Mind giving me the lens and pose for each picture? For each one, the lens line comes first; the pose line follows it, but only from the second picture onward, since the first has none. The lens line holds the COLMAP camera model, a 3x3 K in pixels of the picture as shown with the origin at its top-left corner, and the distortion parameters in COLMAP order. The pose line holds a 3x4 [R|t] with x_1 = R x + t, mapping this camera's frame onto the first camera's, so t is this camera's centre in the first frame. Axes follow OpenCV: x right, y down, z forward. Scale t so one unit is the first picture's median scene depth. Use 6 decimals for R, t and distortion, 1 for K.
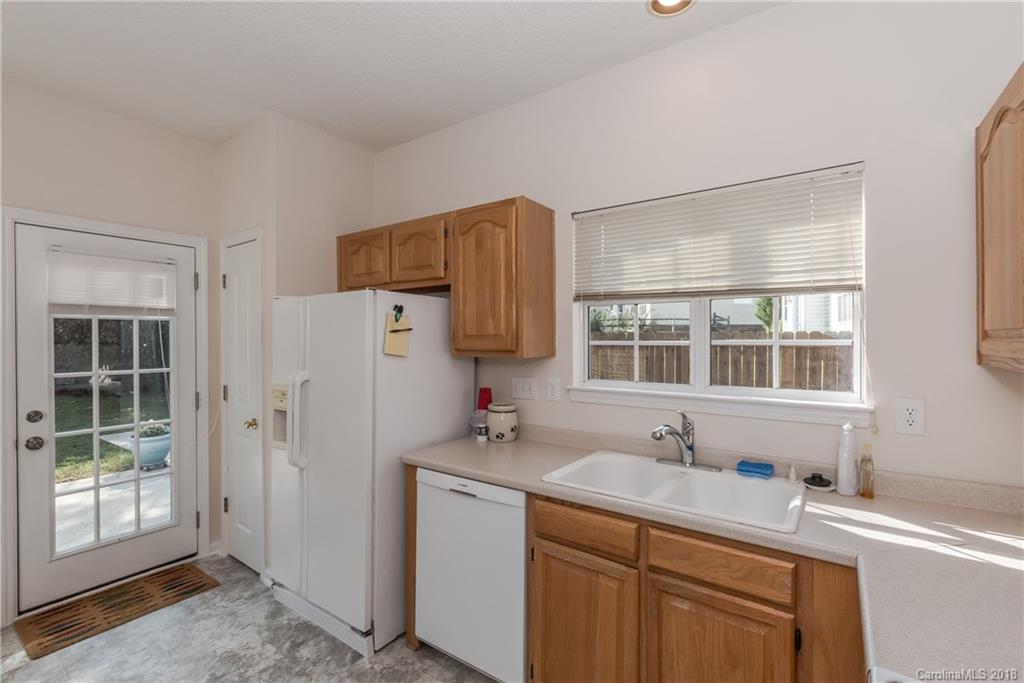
lens RADIAL K [[442.8, 0, 532.2], [0, 442.8, 349.1], [0, 0, 1]] dist [0.003104, -0.001021]
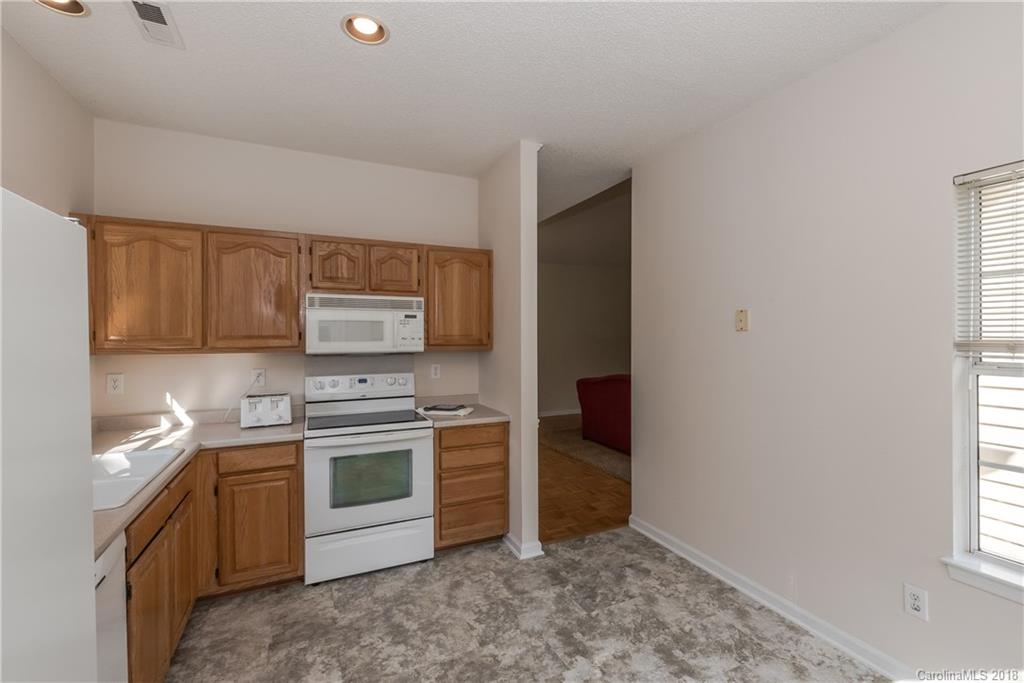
lens RADIAL K [[442.8, 0, 511.8], [0, 442.8, 338.8], [0, 0, 1]] dist [0.003104, -0.001021]
pose [[-0.856095, -0.005106, 0.516793, -0.817056], [0.008350, 0.999684, 0.023710, -0.034512], [-0.516751, 0.024614, -0.855782, 1.014700]]
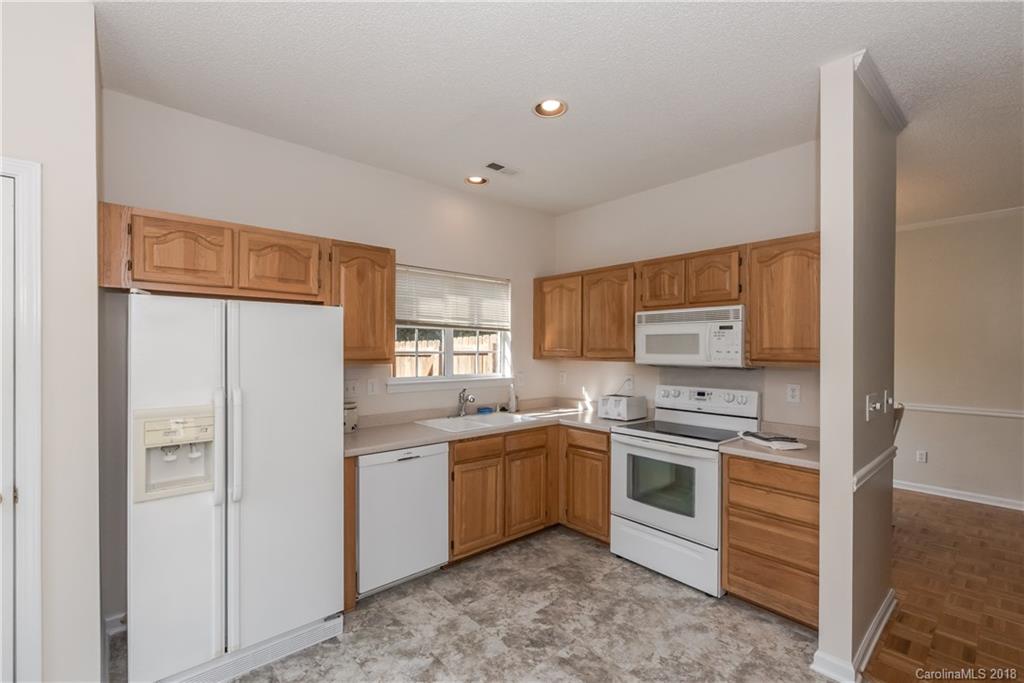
lens RADIAL K [[442.8, 0, 513.3], [0, 442.8, 353.4], [0, 0, 1]] dist [0.003104, -0.001021]
pose [[0.251772, -0.009902, 0.967736, -1.202728], [0.012116, 0.999902, 0.007079, -0.016925], [-0.967711, 0.009943, 0.251867, 0.256068]]
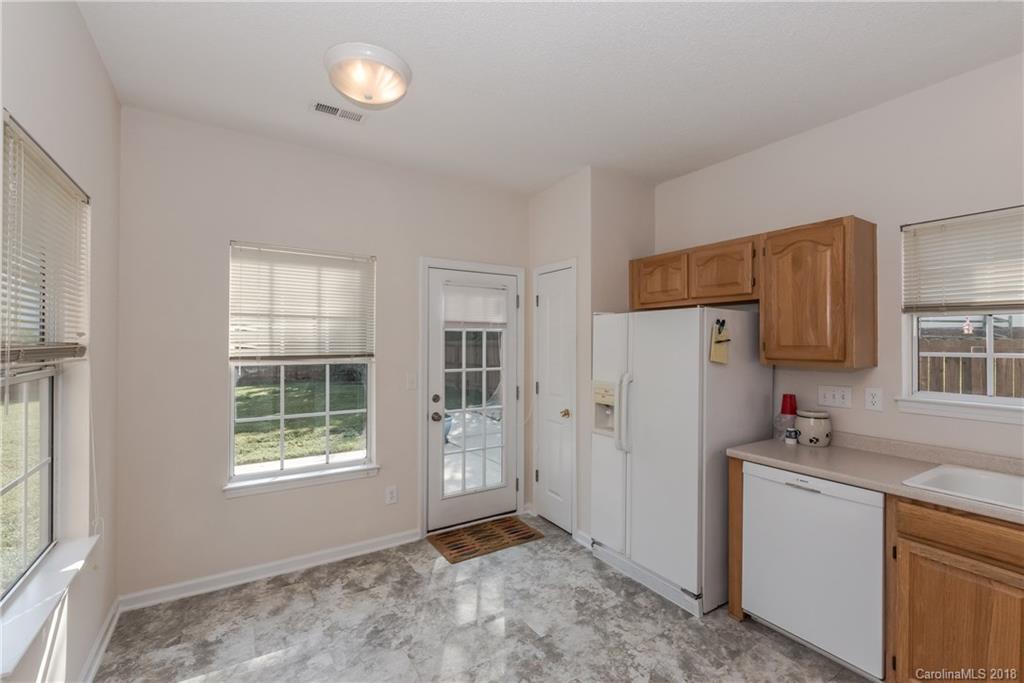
lens RADIAL K [[442.8, 0, 520.6], [0, 442.8, 343.3], [0, 0, 1]] dist [0.003104, -0.001021]
pose [[0.923602, 0.006030, -0.383306, -0.320820], [-0.014026, 0.999738, -0.018069, -0.007964], [0.383096, 0.022065, 0.923445, -0.262113]]
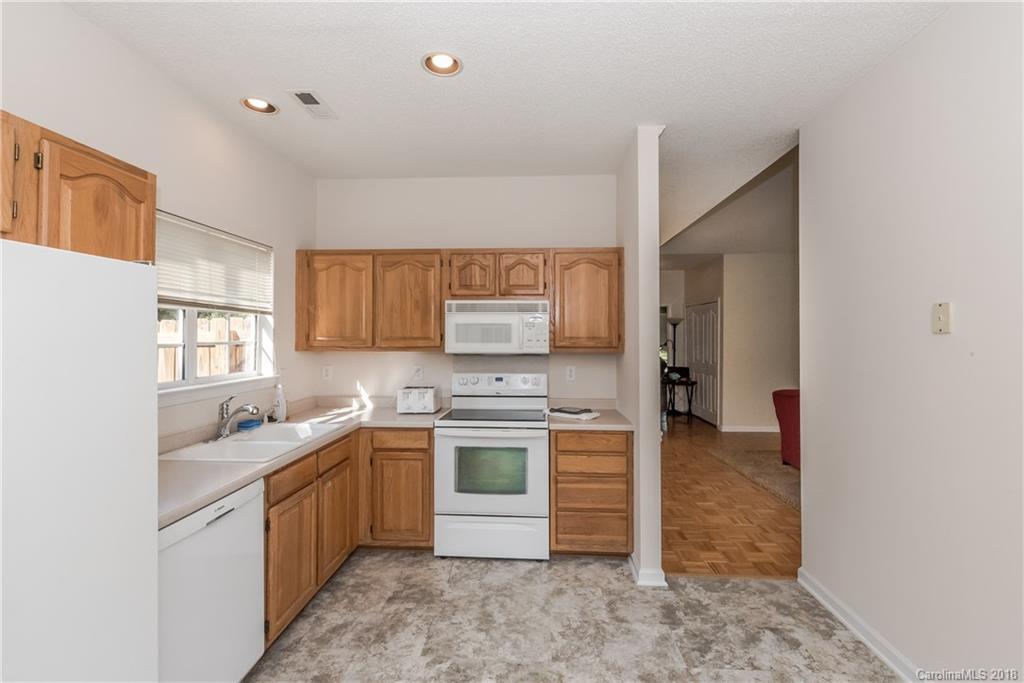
lens RADIAL K [[442.8, 0, 512.6], [0, 442.8, 331.9], [0, 0, 1]] dist [0.003104, -0.001021]
pose [[-0.512064, 0.004932, 0.858933, -1.018716], [0.011602, 0.999932, 0.001175, -0.035255], [-0.858869, 0.010568, -0.512086, 0.787010]]
